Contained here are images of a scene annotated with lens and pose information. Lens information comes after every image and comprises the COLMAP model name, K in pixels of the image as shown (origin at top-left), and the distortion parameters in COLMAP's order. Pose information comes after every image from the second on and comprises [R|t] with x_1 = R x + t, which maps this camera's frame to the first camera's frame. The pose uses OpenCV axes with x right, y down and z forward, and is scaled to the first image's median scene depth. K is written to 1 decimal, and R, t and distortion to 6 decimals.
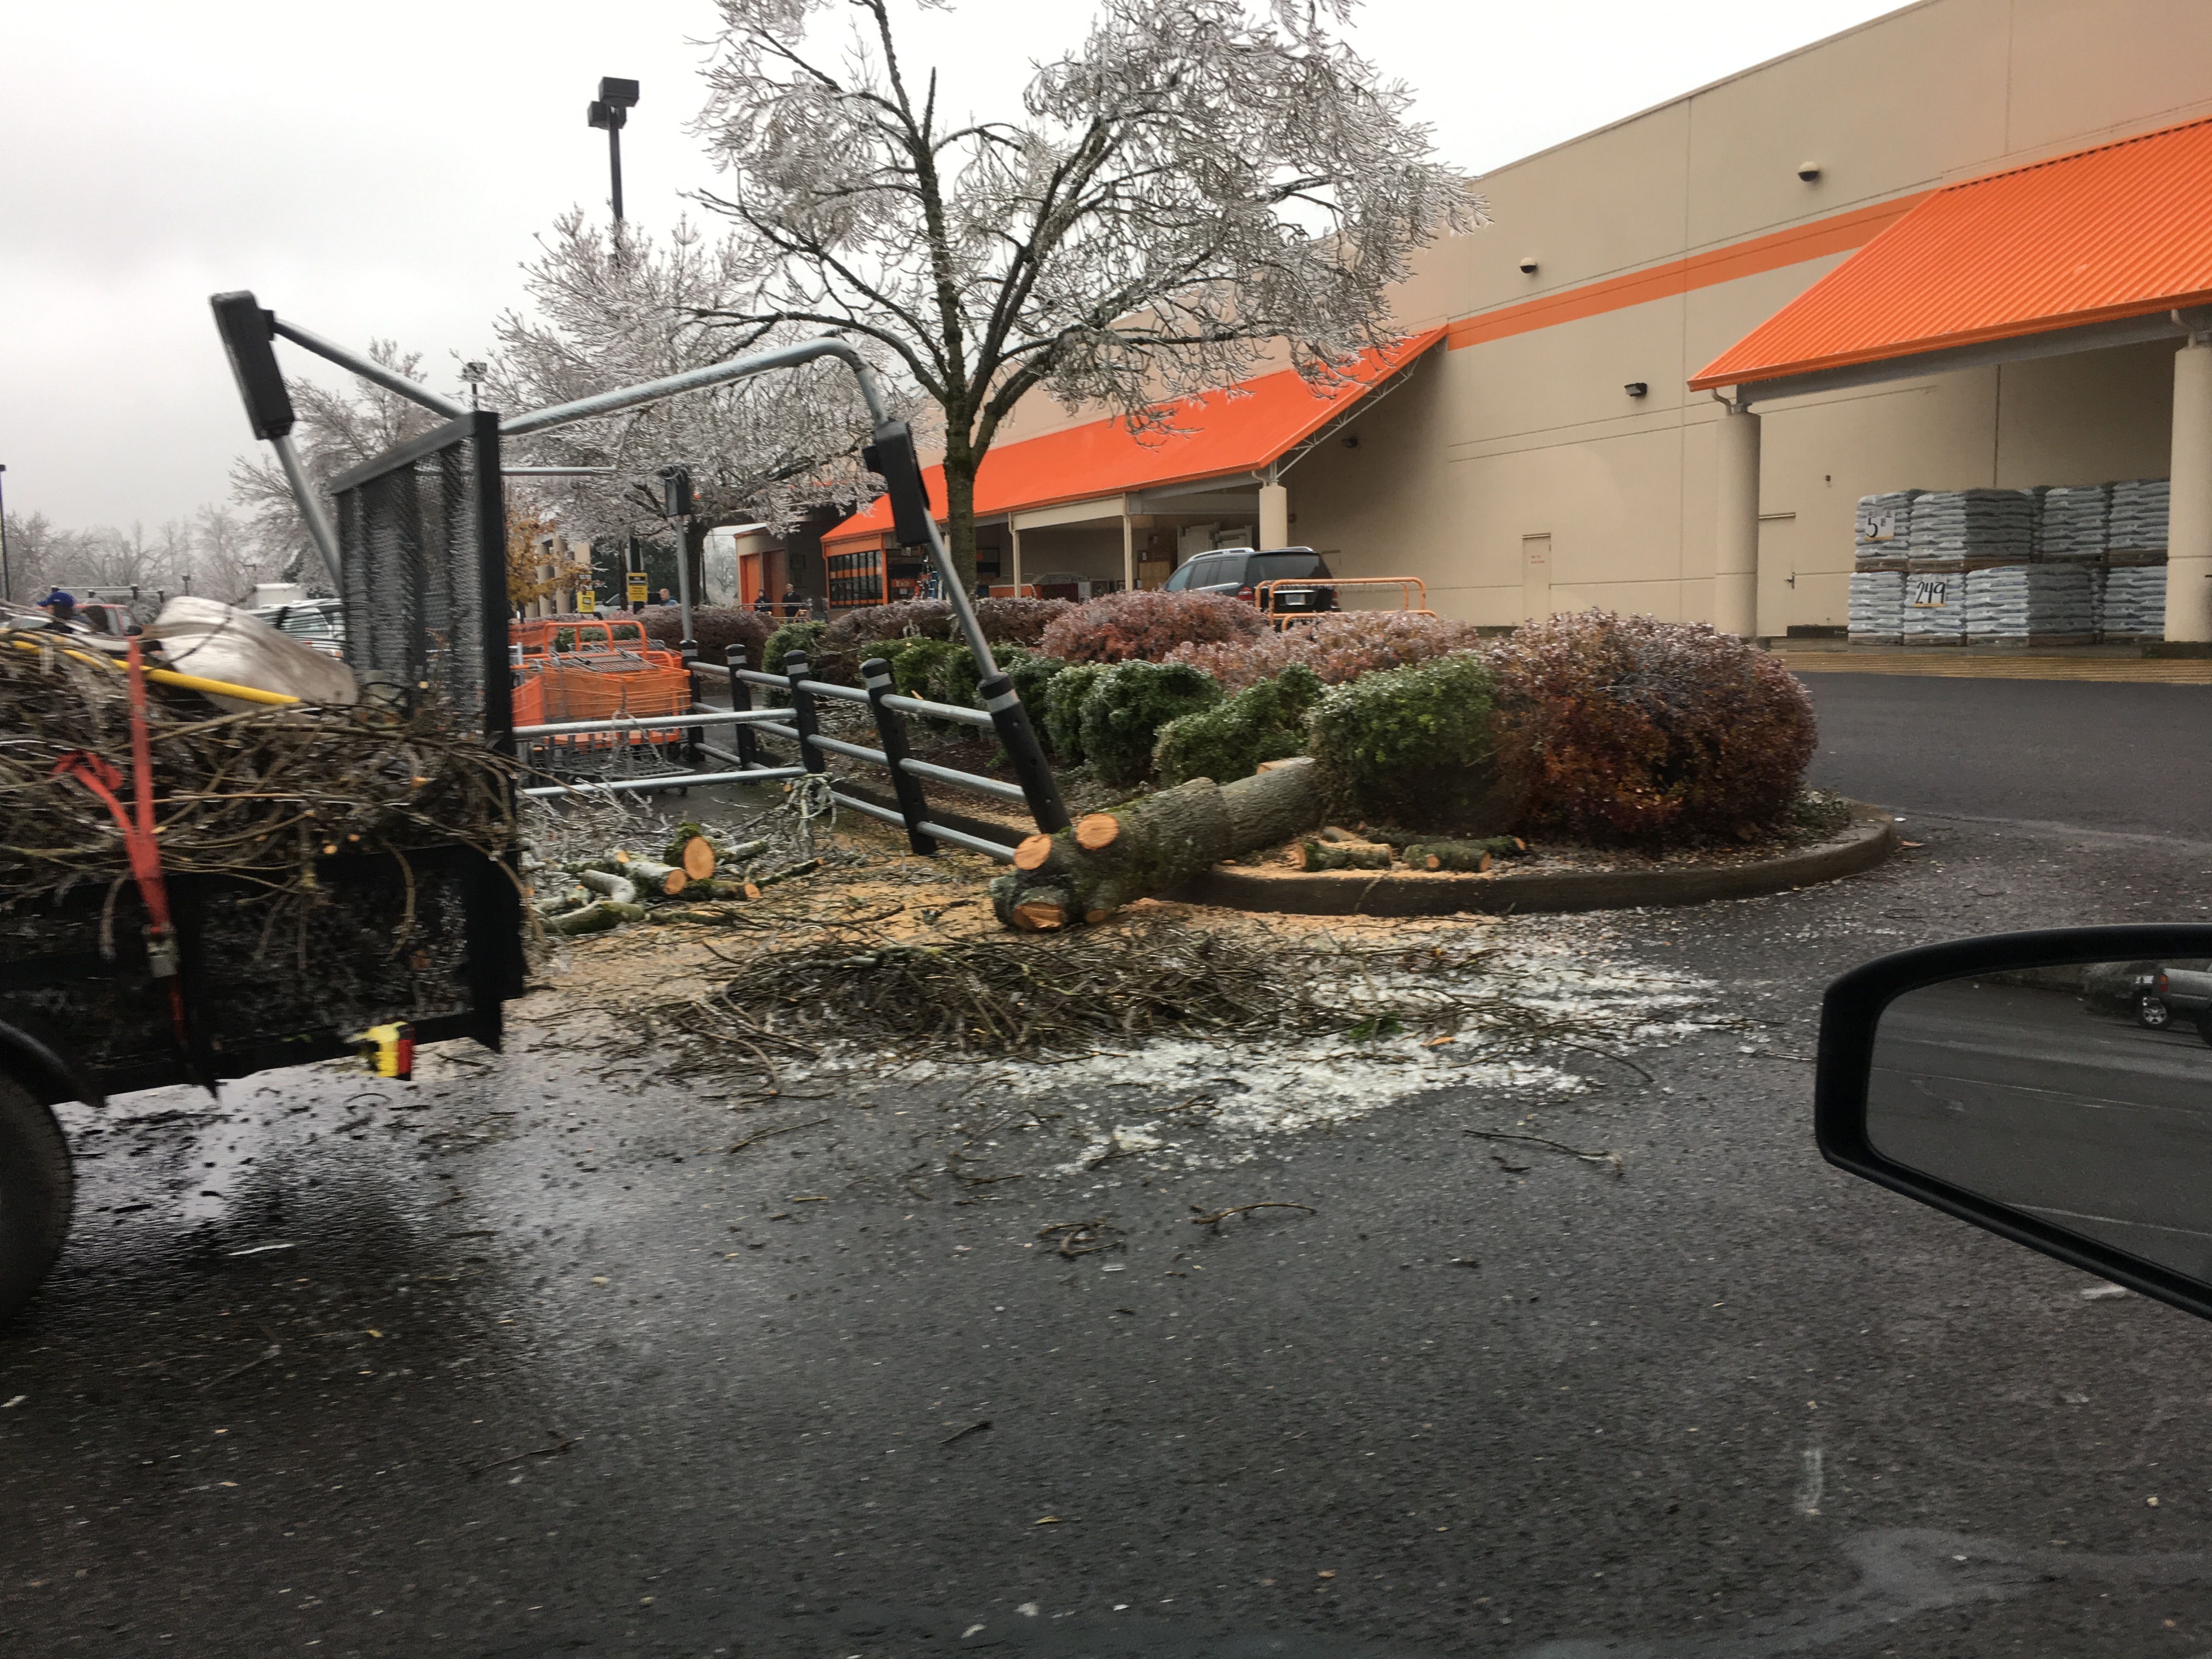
lens RADIAL K [[1909.7, 0, 1106.0], [0, 1909.7, 829.5], [0, 0, 1]] dist [0.079323, -0.115741]
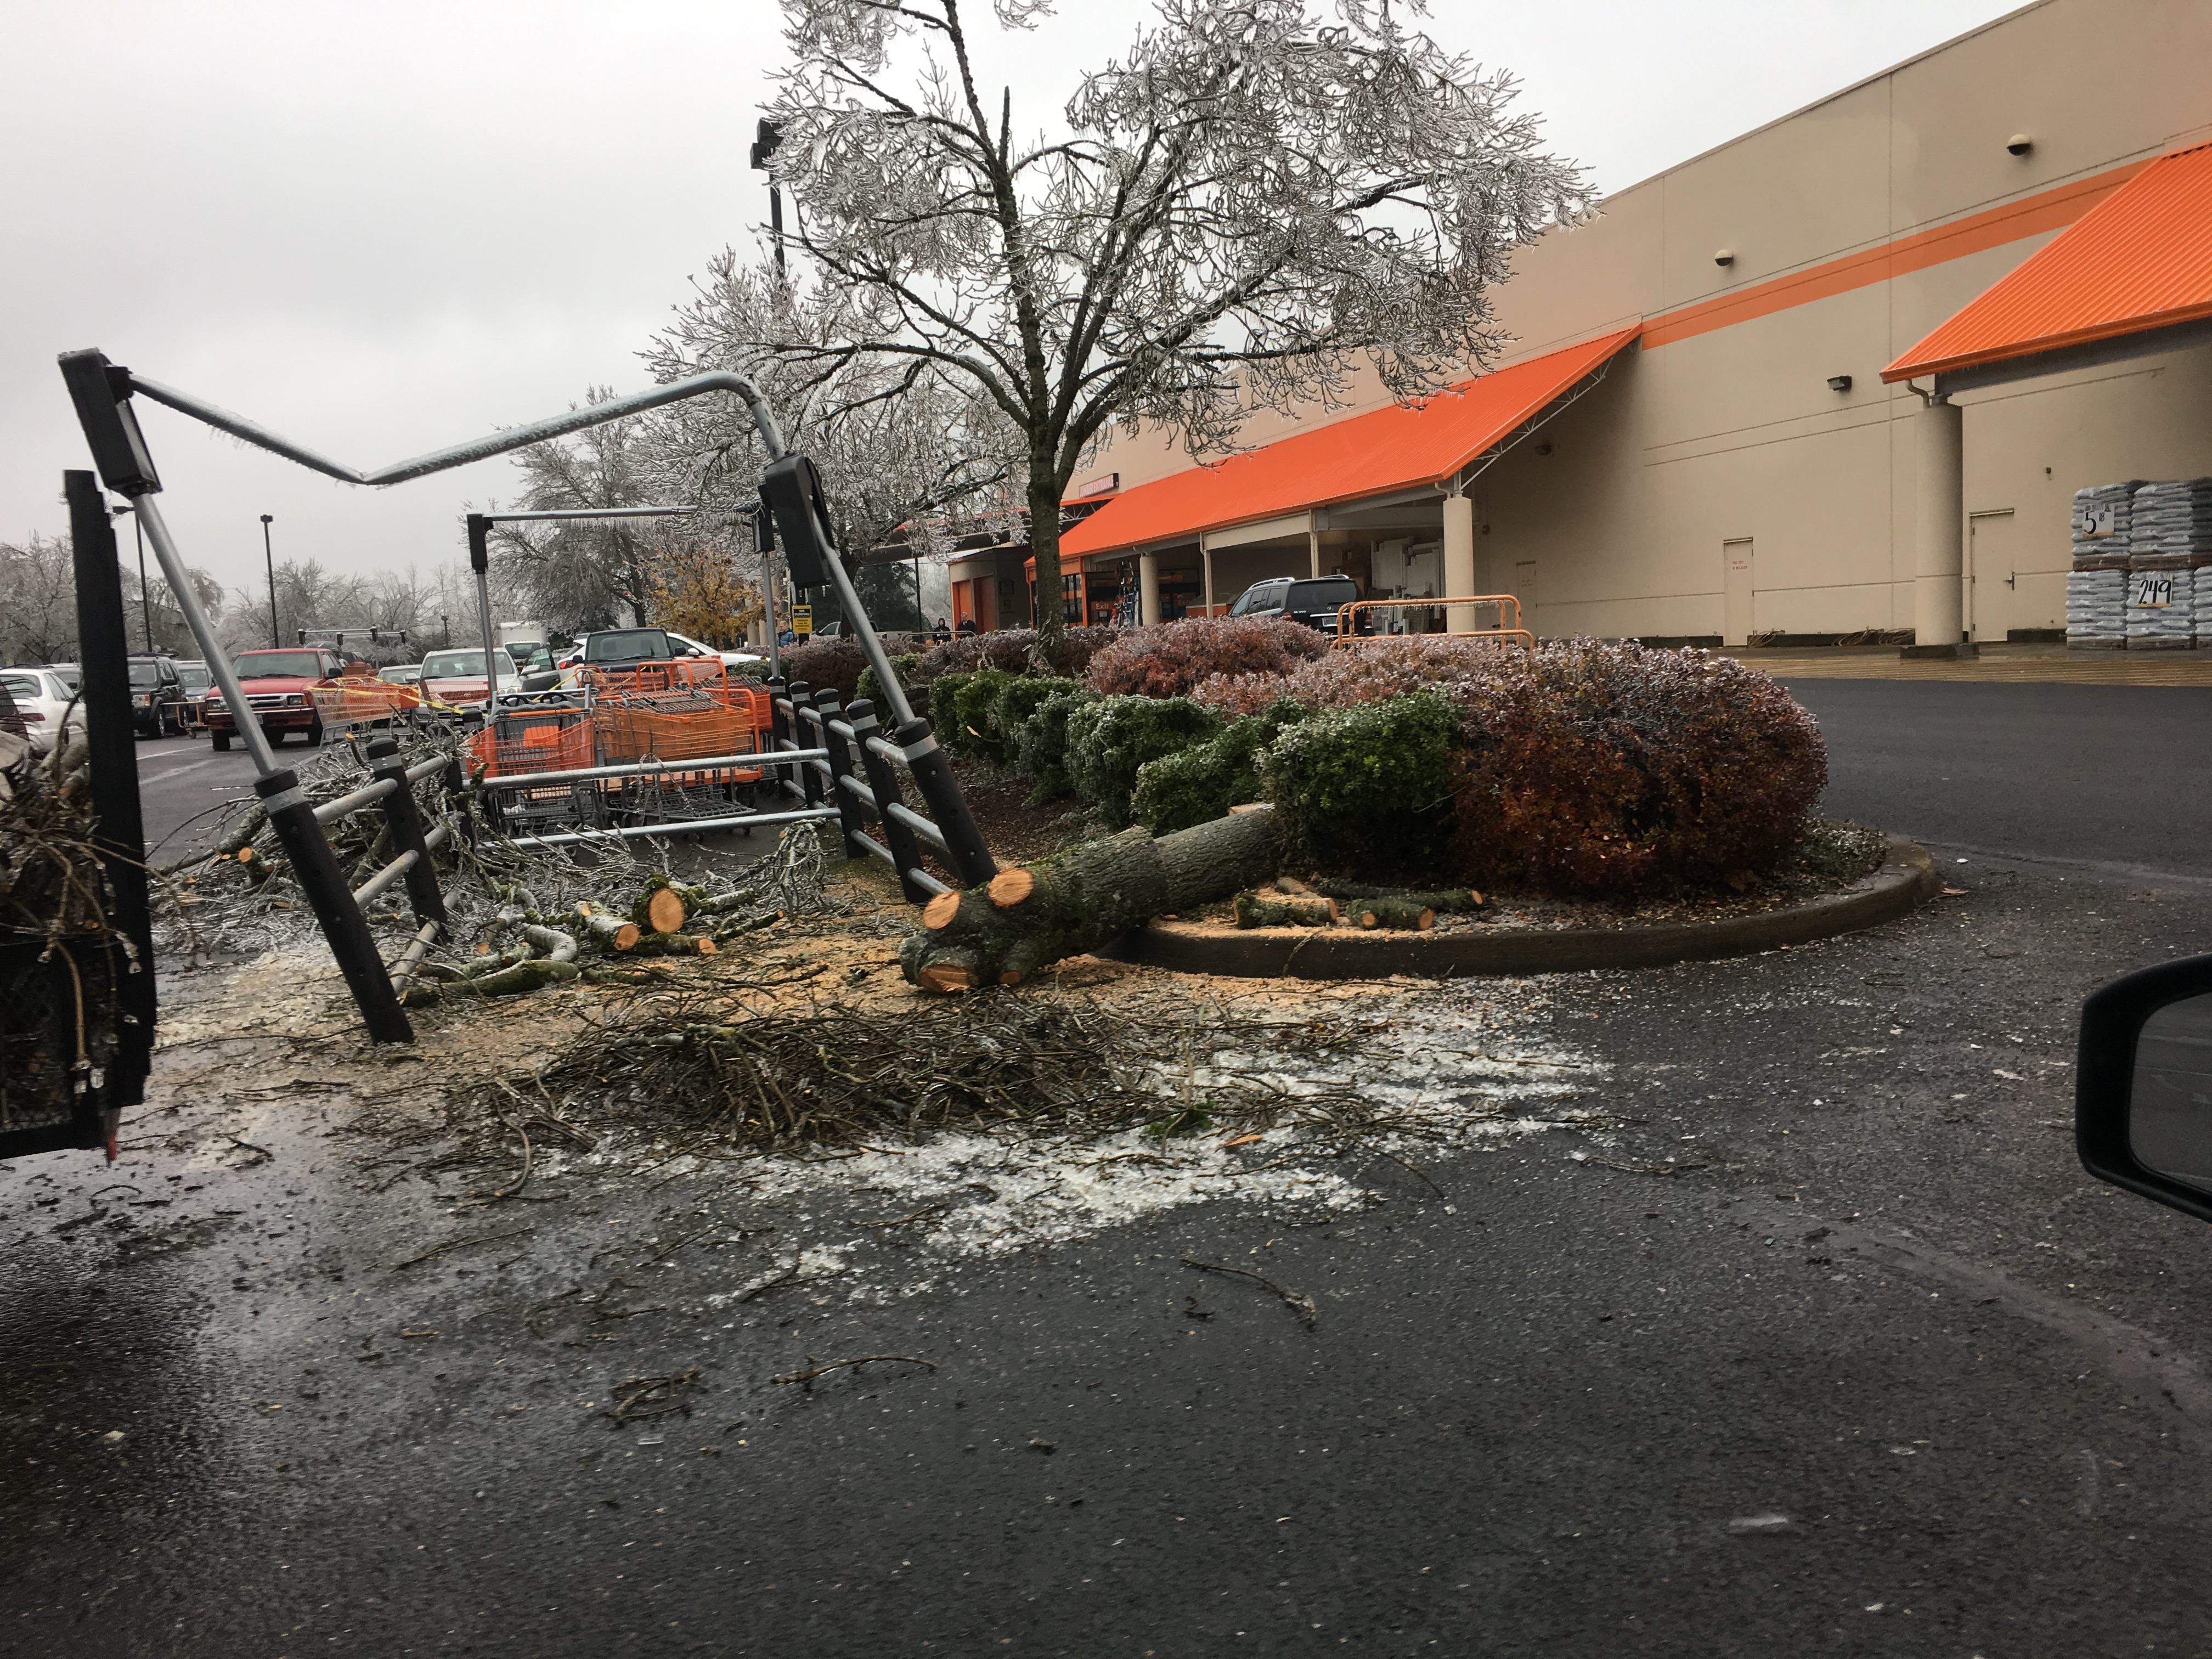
lens RADIAL K [[1909.7, 0, 1106.0], [0, 1909.7, 829.5], [0, 0, 1]] dist [0.079323, -0.115741]
pose [[0.992180, -0.010622, -0.124359, 0.097391], [0.009469, 0.999907, -0.009864, -0.010825], [0.124452, 0.008609, 0.992188, 0.049792]]
